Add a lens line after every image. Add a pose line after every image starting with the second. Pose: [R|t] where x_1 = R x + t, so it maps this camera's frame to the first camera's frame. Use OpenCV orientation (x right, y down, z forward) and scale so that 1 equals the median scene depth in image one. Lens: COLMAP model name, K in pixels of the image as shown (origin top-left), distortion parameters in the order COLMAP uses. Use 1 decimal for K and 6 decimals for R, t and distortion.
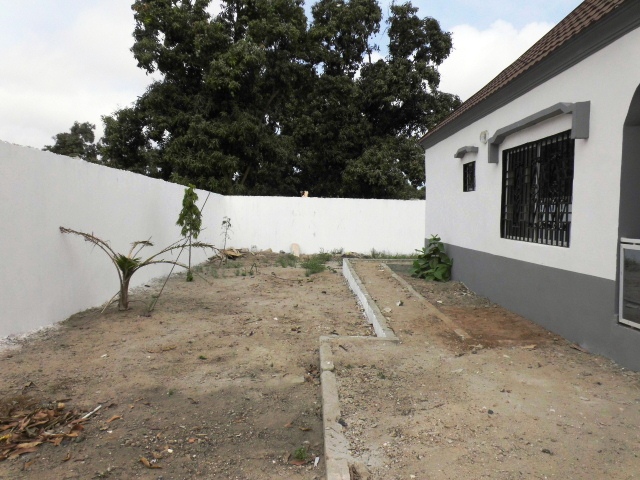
lens RADIAL K [[471.1, 0, 320.0], [0, 471.1, 240.0], [0, 0, 1]] dist [0.013218, 0.005497]
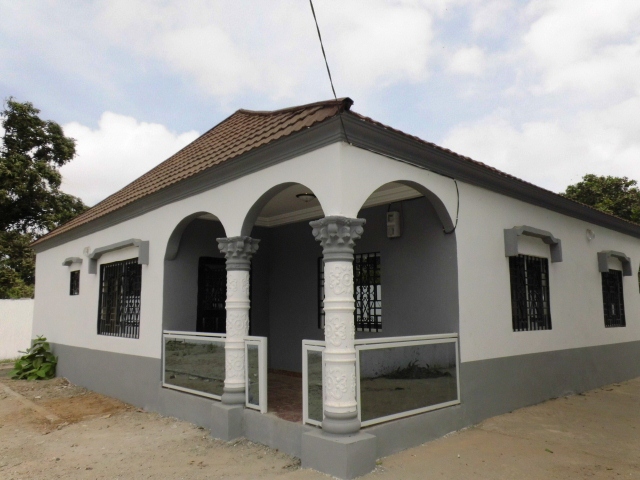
lens RADIAL K [[471.1, 0, 320.0], [0, 471.1, 240.0], [0, 0, 1]] dist [0.013218, 0.005497]
pose [[0.739096, 0.076211, 0.669275, -0.022795], [0.059129, 0.982403, -0.177164, 0.004323], [-0.671000, 0.170515, 0.721584, -0.234214]]
